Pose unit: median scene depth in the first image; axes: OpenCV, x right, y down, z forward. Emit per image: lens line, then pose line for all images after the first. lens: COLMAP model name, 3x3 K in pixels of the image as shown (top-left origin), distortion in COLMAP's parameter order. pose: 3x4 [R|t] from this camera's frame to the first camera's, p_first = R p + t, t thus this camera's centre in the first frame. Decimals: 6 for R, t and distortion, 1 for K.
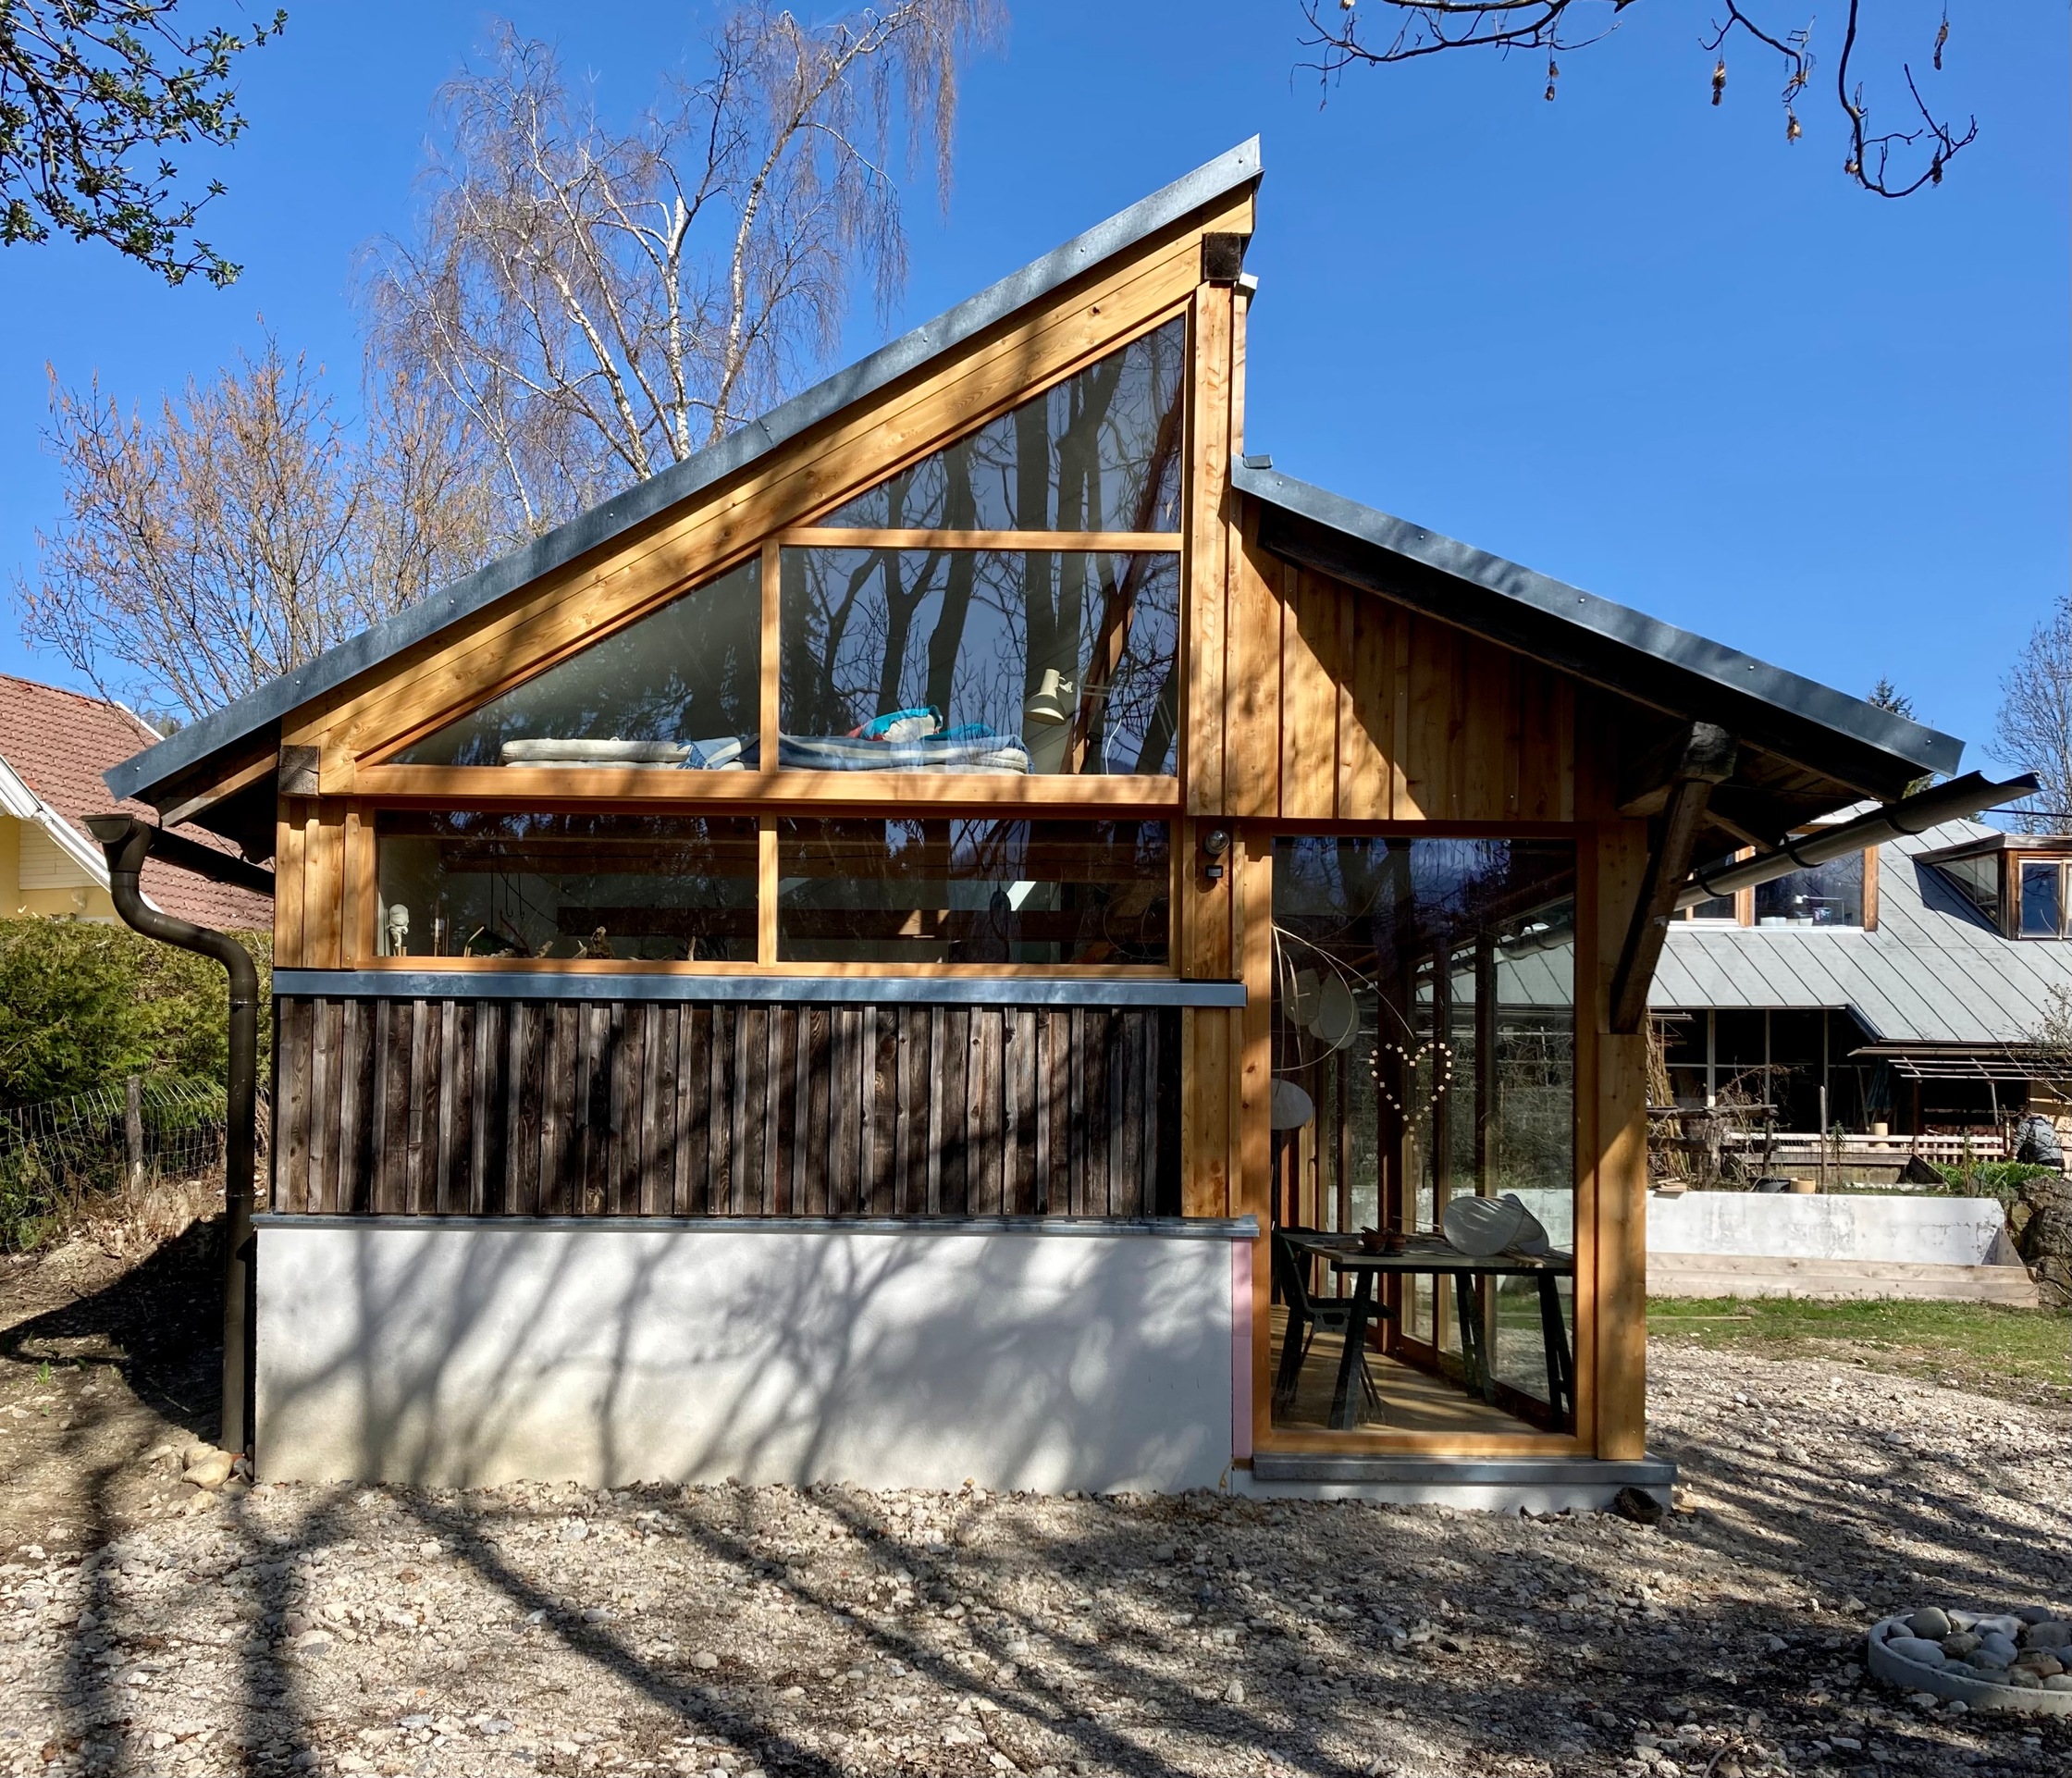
lens RADIAL K [[1739.7, 0, 1036.0], [0, 1739.7, 889.0], [0, 0, 1]] dist [0.039410, -0.005879]
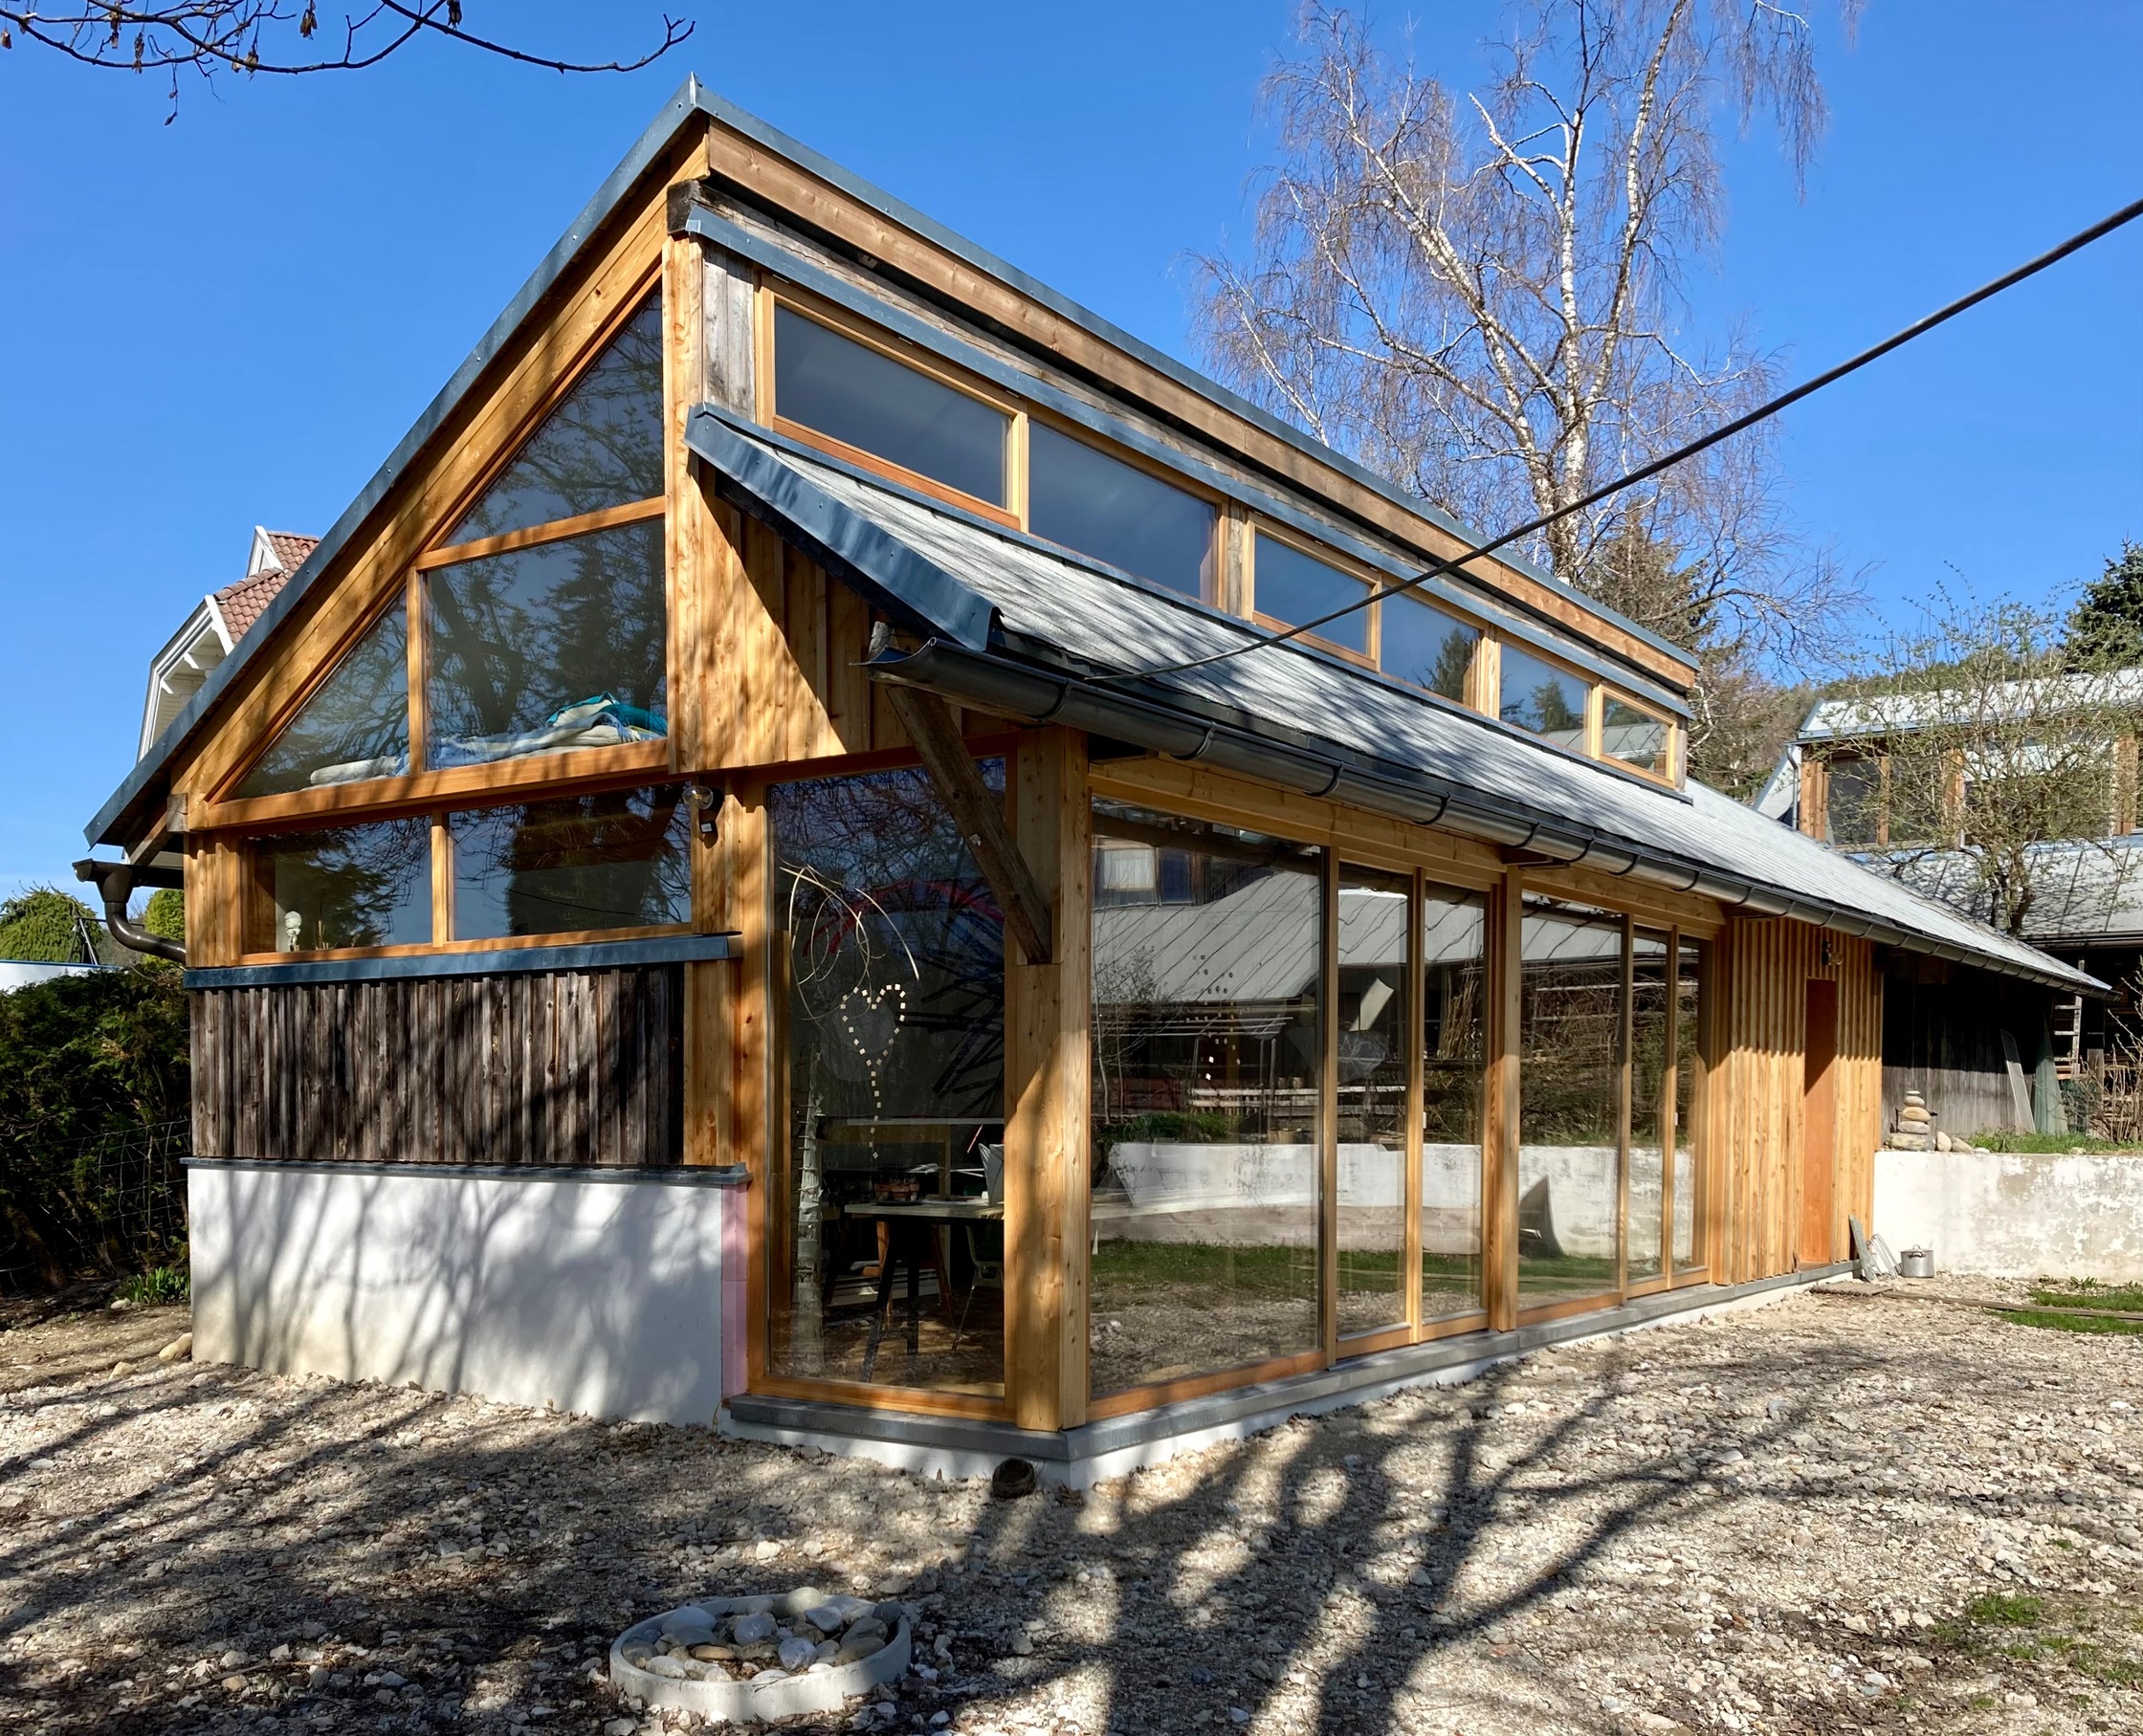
lens RADIAL K [[1975.9, 0, 1071.5], [0, 1975.9, 868.0], [0, 0, 1]] dist [0.007284, 0.003162]
pose [[0.813628, -0.078659, -0.576041, 0.958070], [0.109278, 0.993836, 0.018640, 0.016647], [0.571024, -0.078115, 0.817208, 0.187357]]
